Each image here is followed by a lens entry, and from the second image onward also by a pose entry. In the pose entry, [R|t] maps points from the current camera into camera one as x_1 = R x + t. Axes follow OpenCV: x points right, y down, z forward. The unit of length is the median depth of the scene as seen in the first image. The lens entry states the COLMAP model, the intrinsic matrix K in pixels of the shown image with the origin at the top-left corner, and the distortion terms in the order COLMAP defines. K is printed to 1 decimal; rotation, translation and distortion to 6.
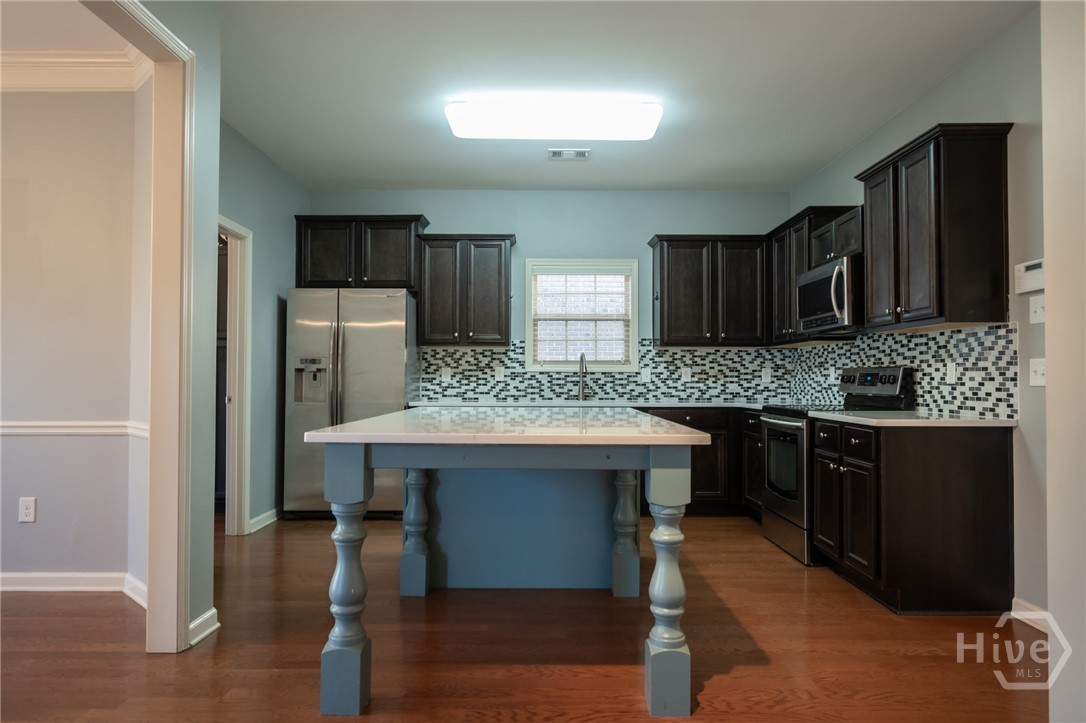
lens RADIAL K [[670.9, 0, 543.0], [0, 670.9, 361.5], [0, 0, 1]] dist [0.004851, 0.000523]
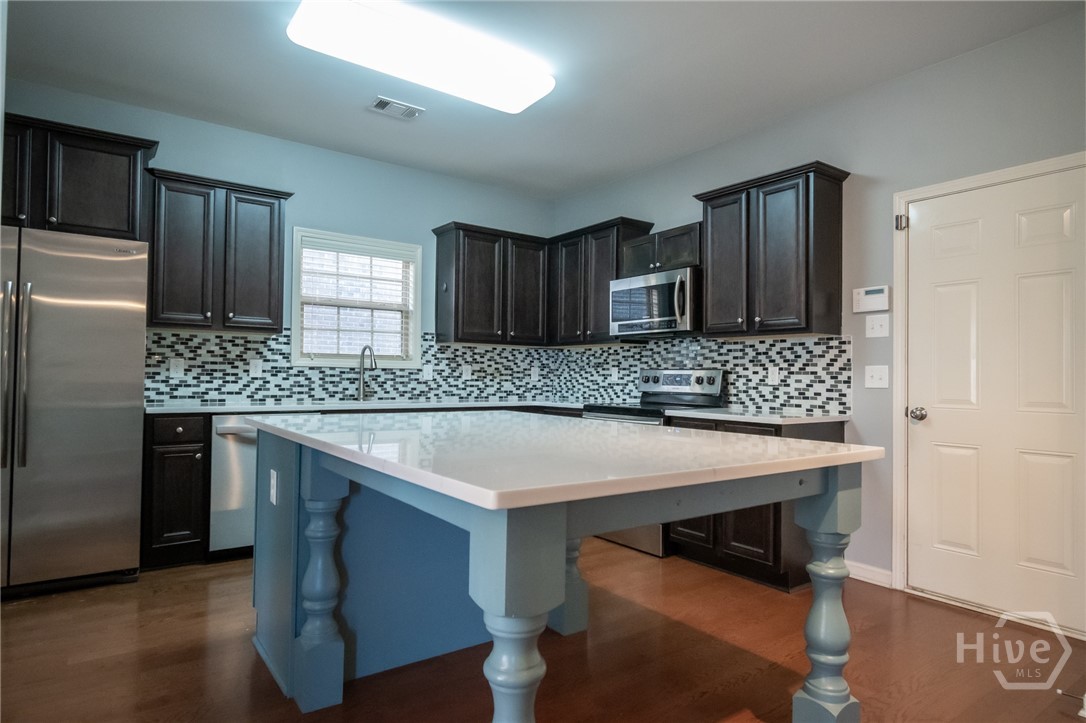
lens RADIAL K [[614.6, 0, 543.0], [0, 614.6, 361.5], [0, 0, 1]] dist [0.001143, -0.000028]
pose [[0.807239, 0.023246, 0.589767, -0.217960], [-0.026612, 0.999641, -0.002976, 0.003728], [-0.589624, -0.013293, 0.807568, 0.225218]]
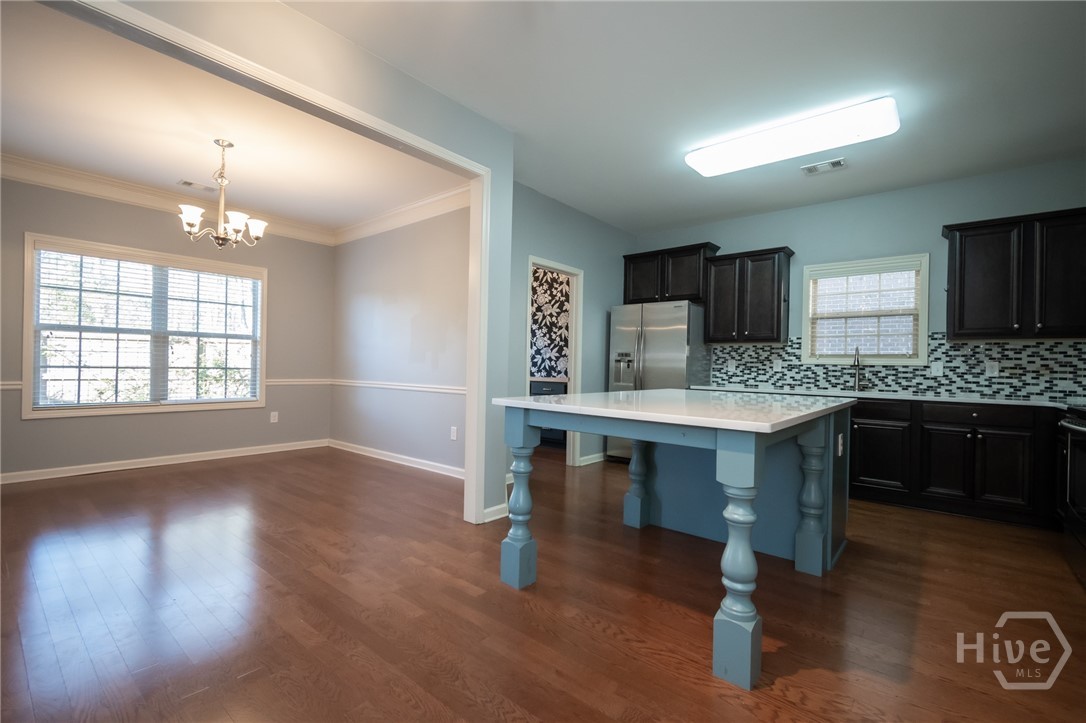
lens RADIAL K [[478.4, 0, 543.0], [0, 478.4, 361.5], [0, 0, 1]] dist [0.003328, -0.001064]
pose [[0.766590, 0.008352, -0.642082, 0.162322], [-0.002321, 0.999945, 0.010237, 0.003373], [0.642132, -0.006357, 0.766568, 0.081632]]
